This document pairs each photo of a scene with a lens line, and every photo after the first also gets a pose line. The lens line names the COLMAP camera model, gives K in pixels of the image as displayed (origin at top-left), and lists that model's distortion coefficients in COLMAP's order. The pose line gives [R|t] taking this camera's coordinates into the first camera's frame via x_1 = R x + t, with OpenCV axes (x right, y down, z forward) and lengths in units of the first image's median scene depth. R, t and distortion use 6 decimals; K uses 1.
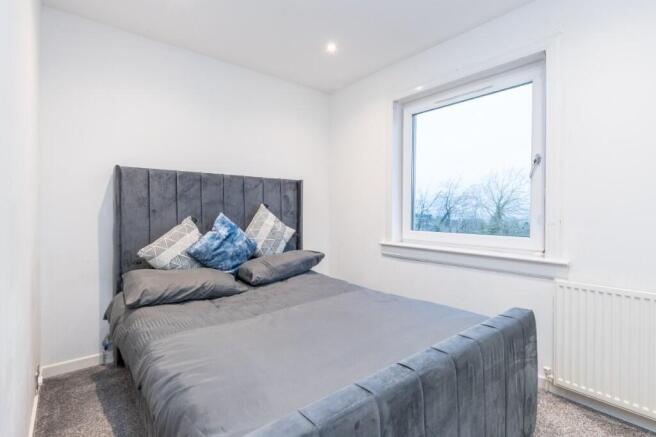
lens RADIAL K [[312.8, 0, 329.0], [0, 312.8, 214.1], [0, 0, 1]] dist [-0.000223, -0.000030]
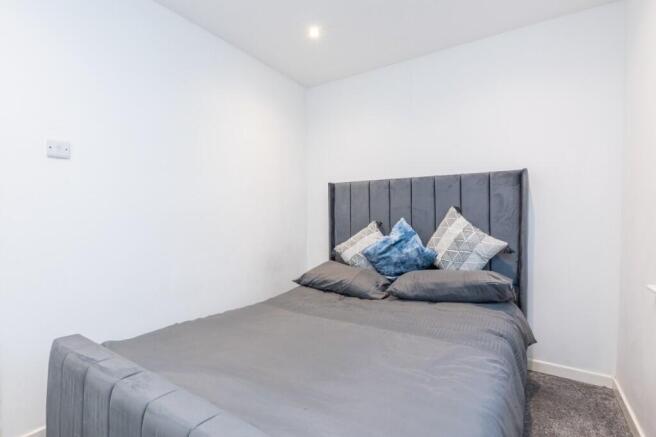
lens RADIAL K [[312.8, 0, 324.3], [0, 312.8, 217.1], [0, 0, 1]] dist [-0.000223, -0.000030]
pose [[0.280646, 0.000228, -0.959811, 0.545236], [-0.006145, 0.999980, -0.001559, -0.003037], [0.959792, 0.006336, 0.280642, 0.508339]]
